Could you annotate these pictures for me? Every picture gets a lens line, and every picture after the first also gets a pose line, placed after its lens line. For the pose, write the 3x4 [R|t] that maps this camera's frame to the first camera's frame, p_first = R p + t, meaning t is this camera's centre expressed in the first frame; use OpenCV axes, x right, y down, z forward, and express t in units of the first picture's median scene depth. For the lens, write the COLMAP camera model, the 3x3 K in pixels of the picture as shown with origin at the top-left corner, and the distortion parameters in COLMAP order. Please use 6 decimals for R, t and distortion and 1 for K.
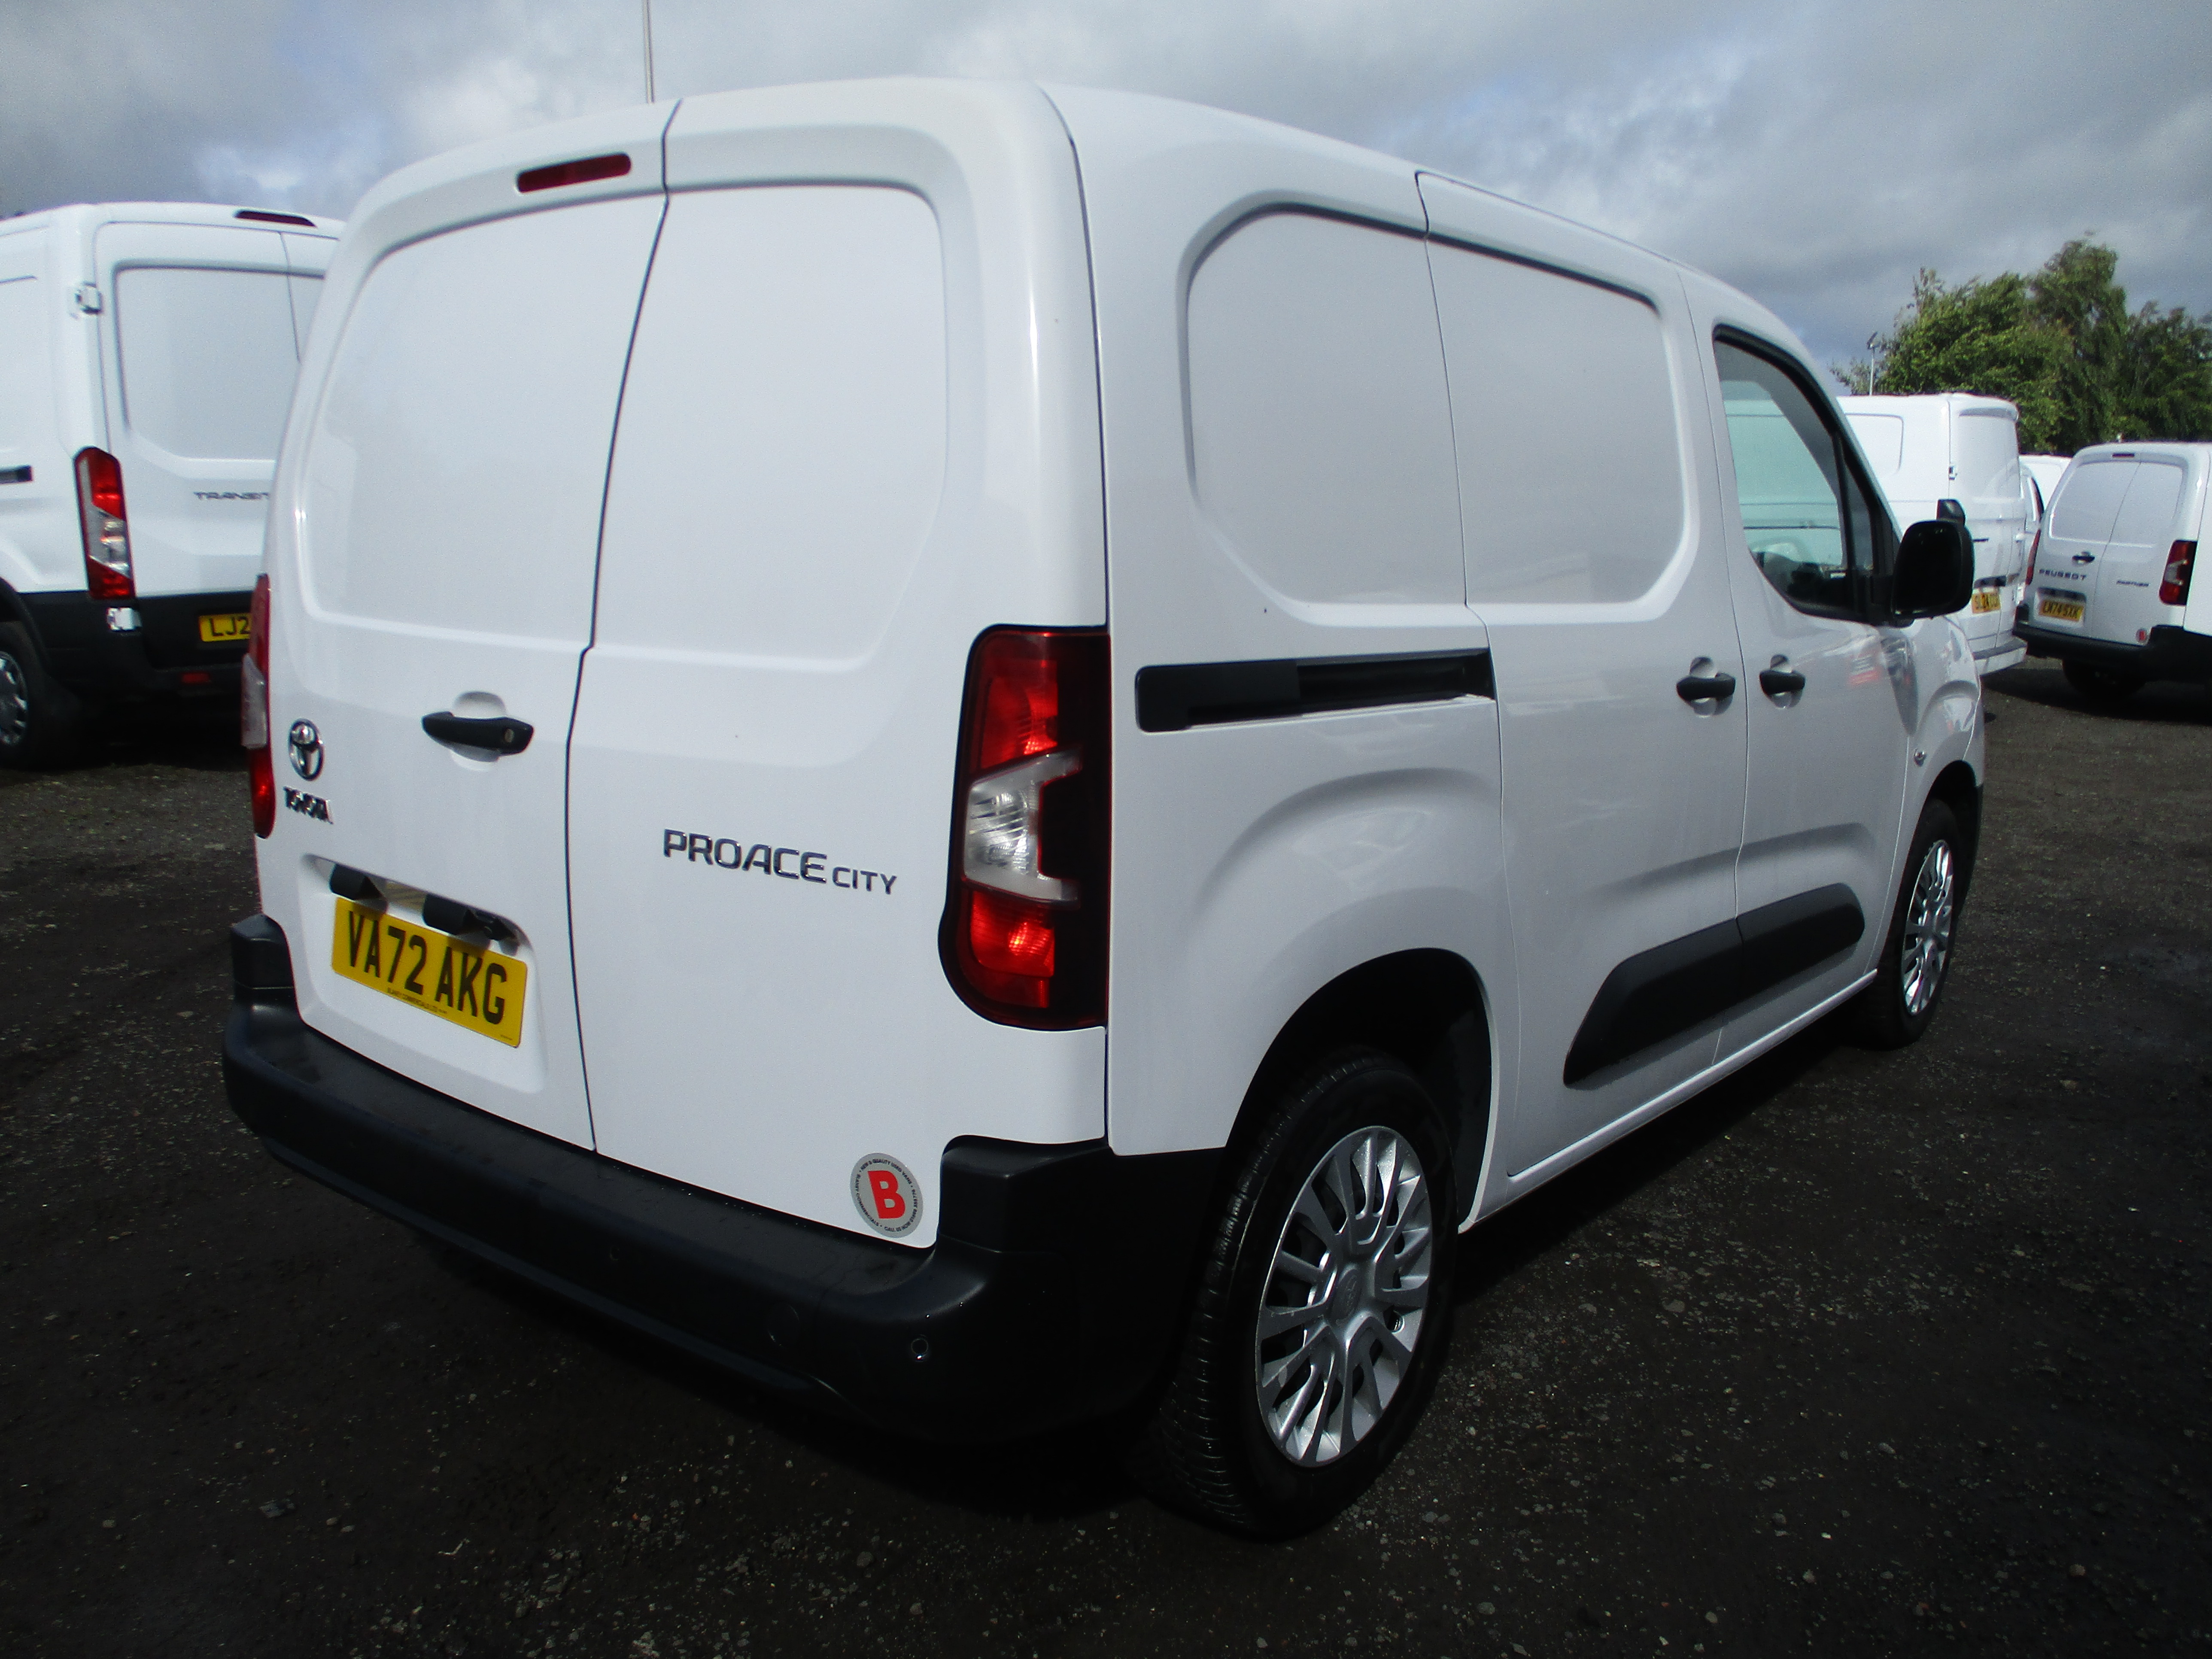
lens RADIAL K [[1799.0, 0, 1099.7], [0, 1799.0, 828.7], [0, 0, 1]] dist [-0.015011, -0.005299]
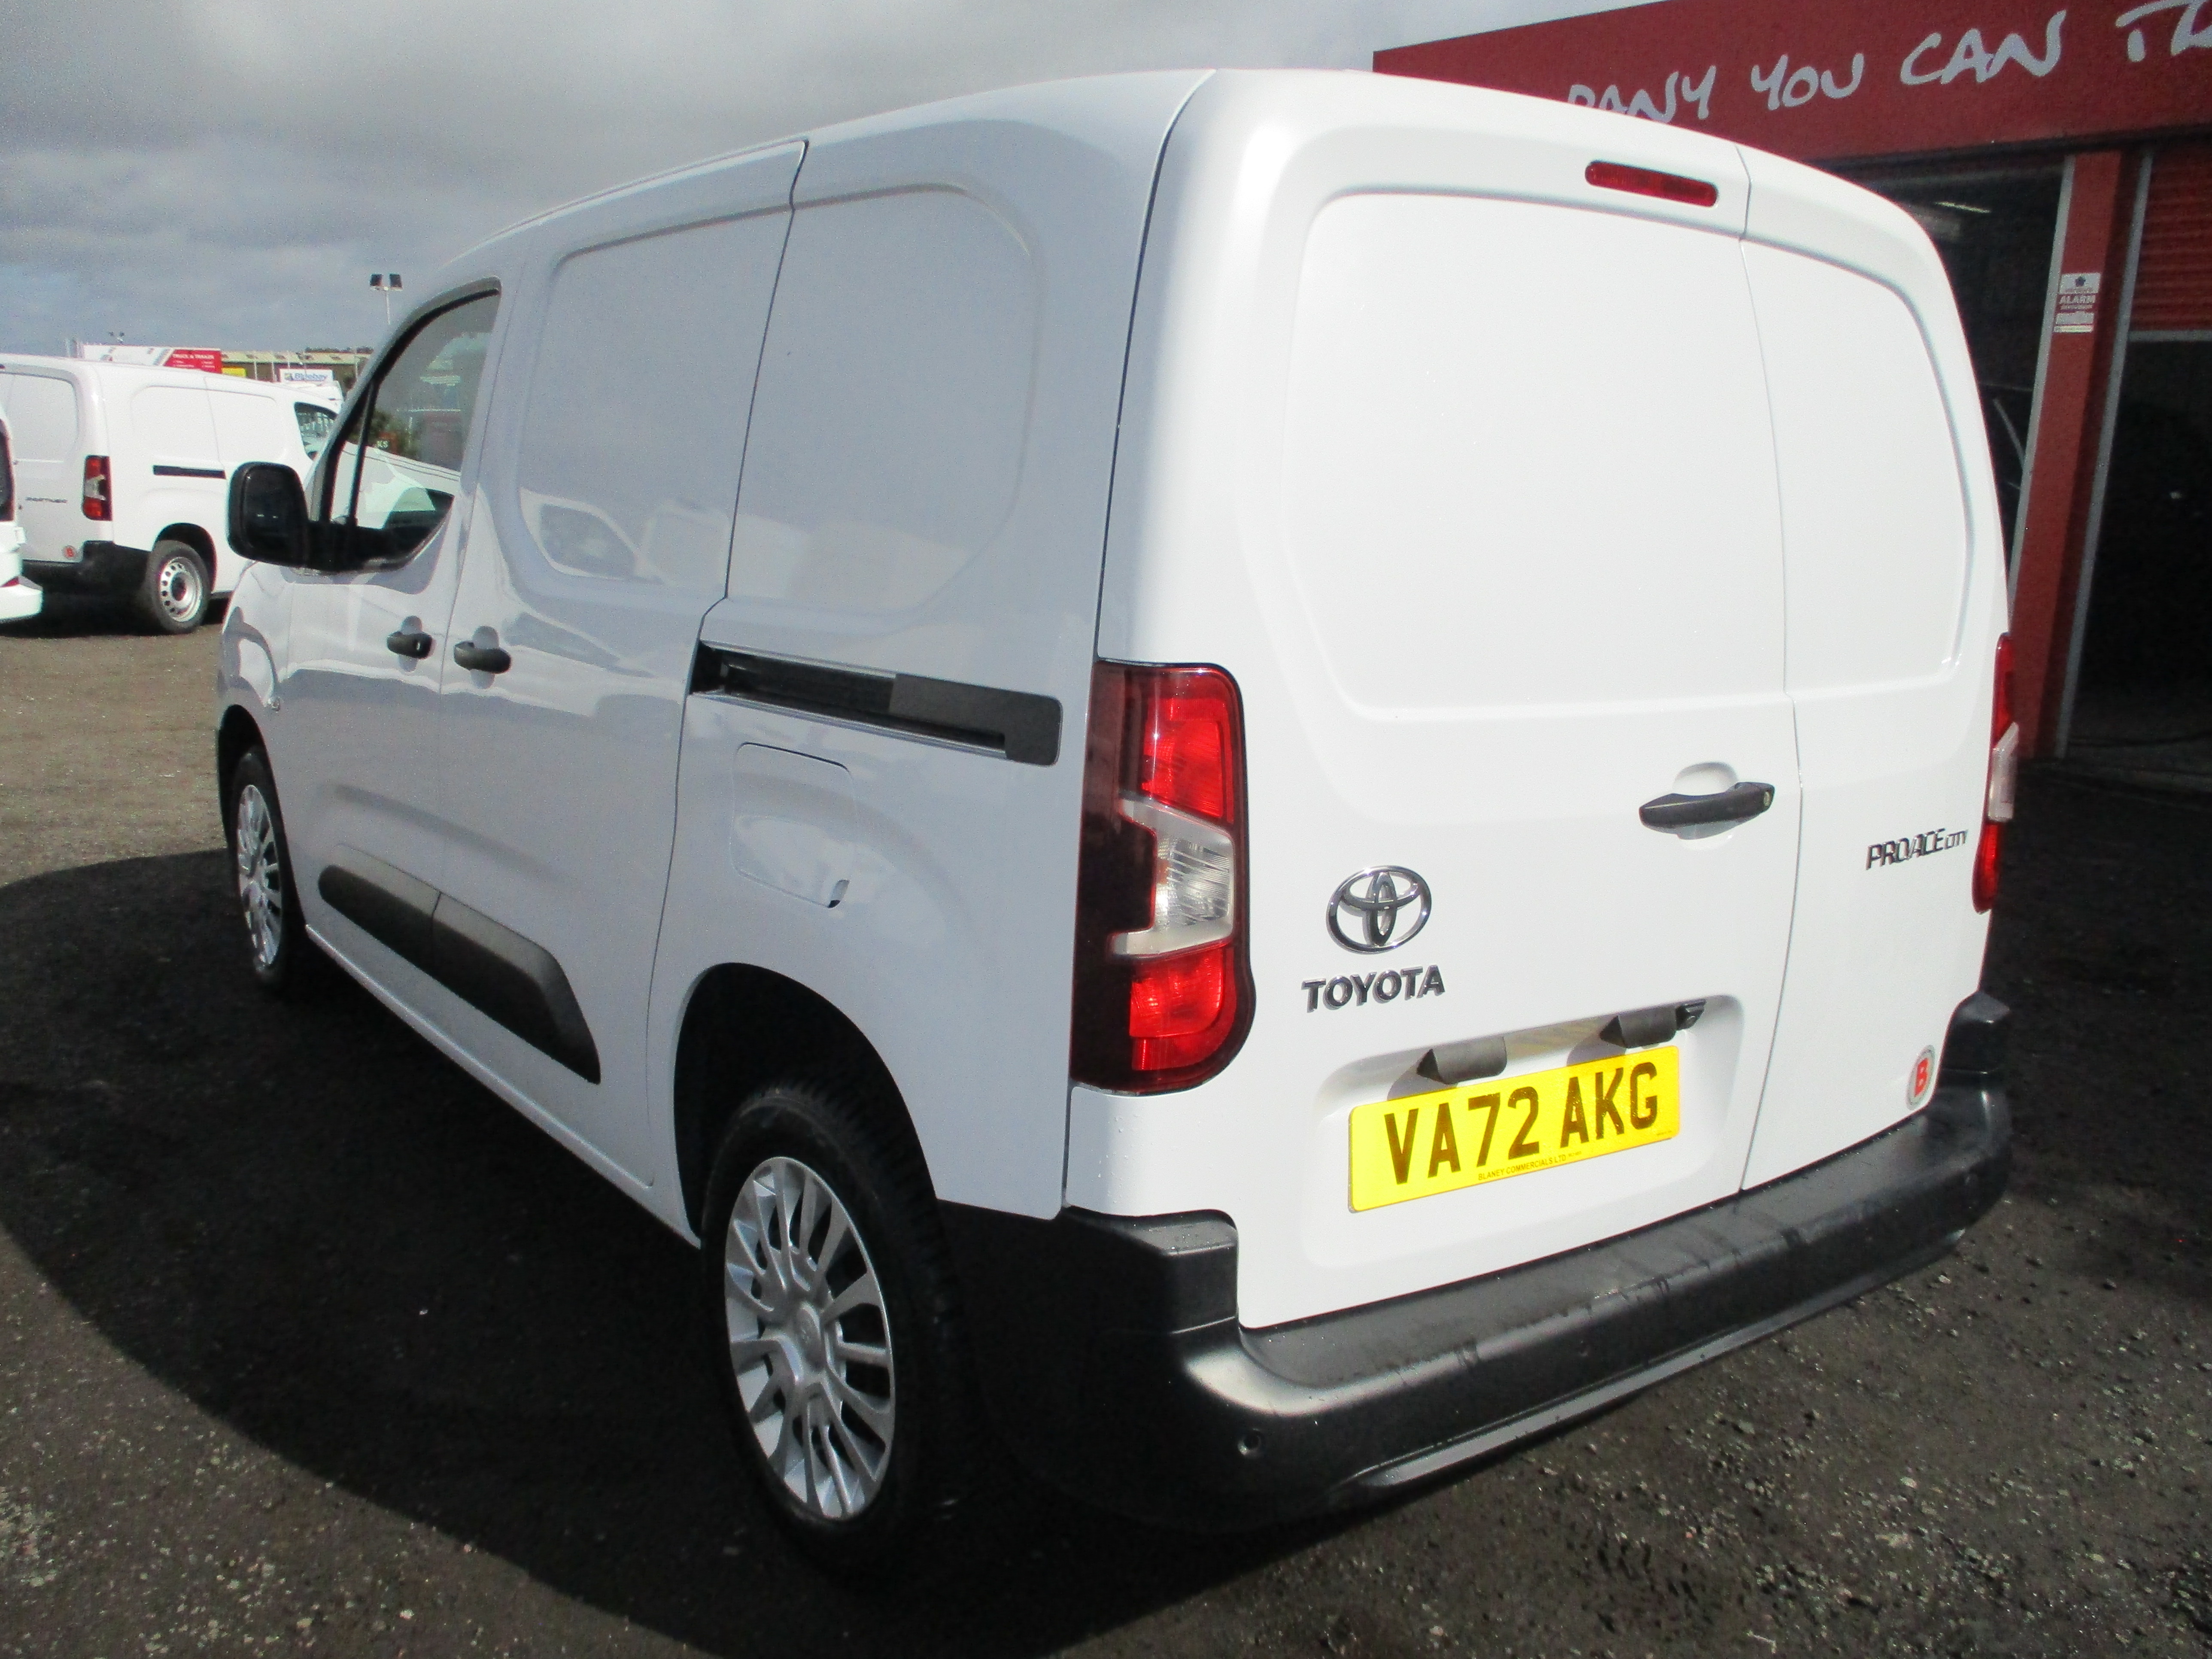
lens RADIAL K [[1799.0, 0, 1100.9], [0, 1799.0, 817.2], [0, 0, 1]] dist [-0.015011, -0.005299]
pose [[0.264446, -0.186498, 0.946196, -1.437416], [0.134587, 0.978659, 0.155282, -0.257051], [-0.954963, 0.086282, 0.283902, 1.157330]]
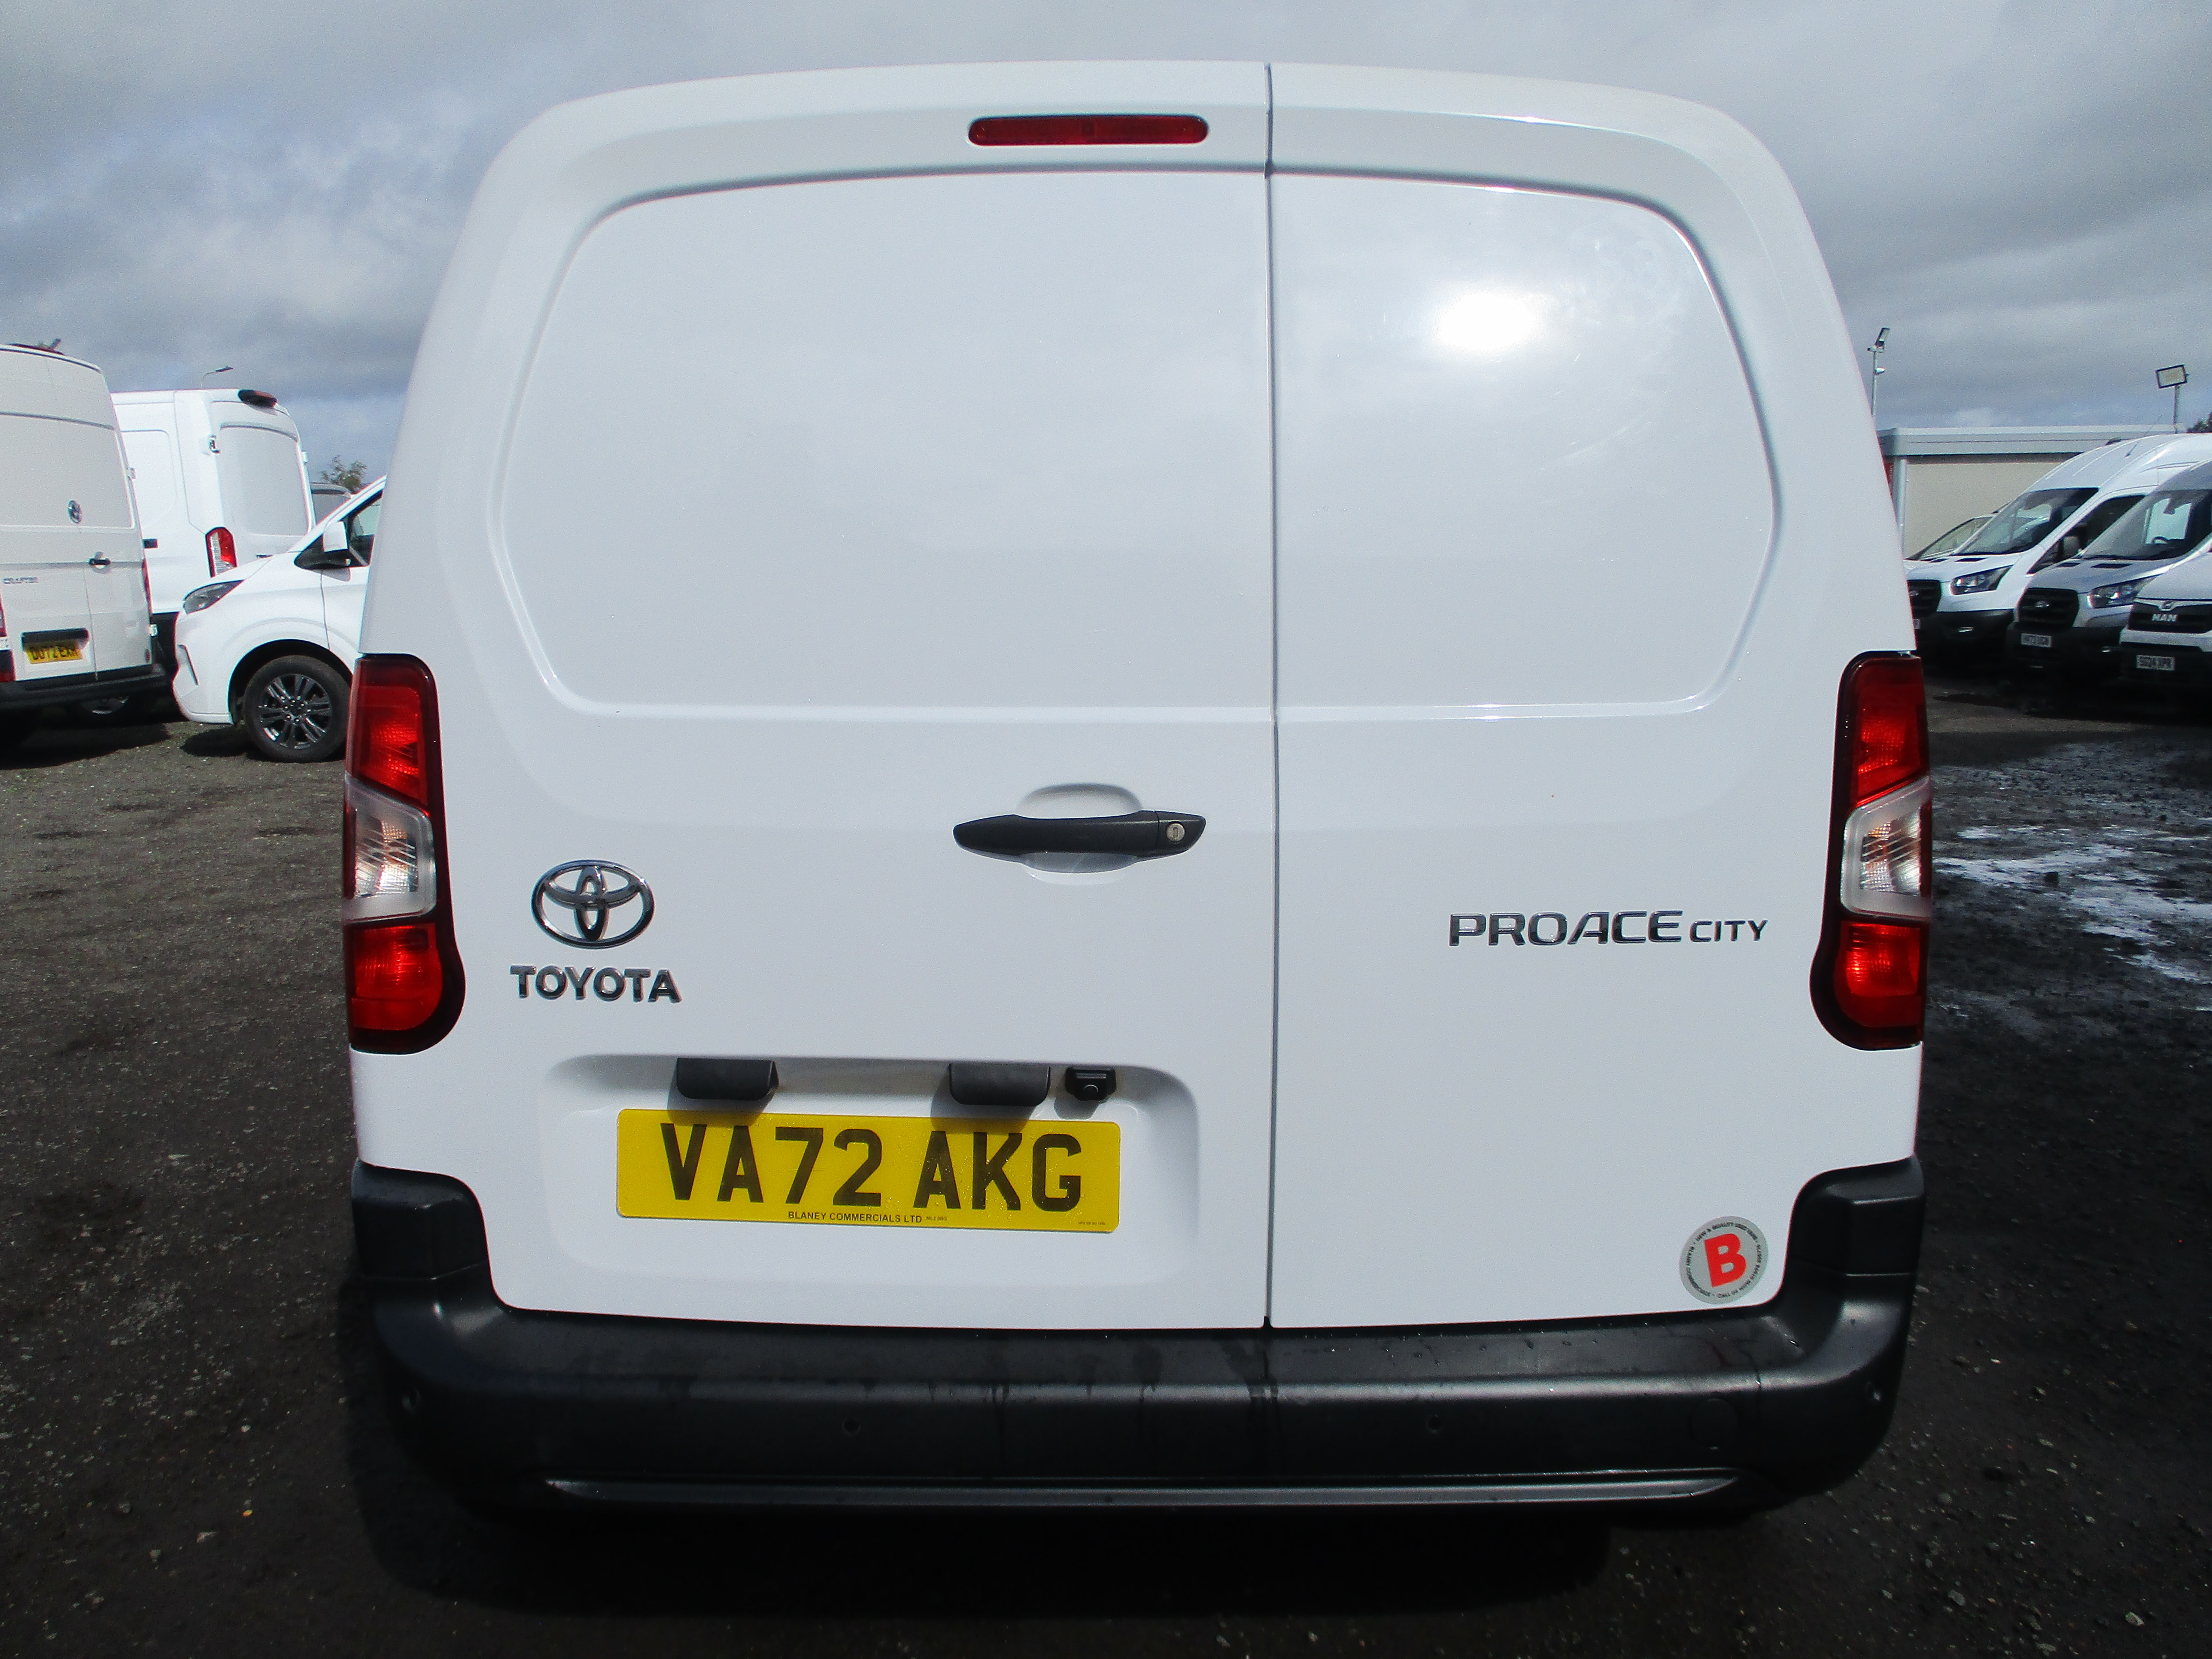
lens RADIAL K [[1799.0, 0, 1108.5], [0, 1799.0, 832.3], [0, 0, 1]] dist [-0.015011, -0.005299]
pose [[0.781794, -0.107659, 0.614172, -0.909077], [0.123670, 0.992186, 0.016499, -0.074312], [-0.611149, 0.063056, 0.789000, 0.426769]]
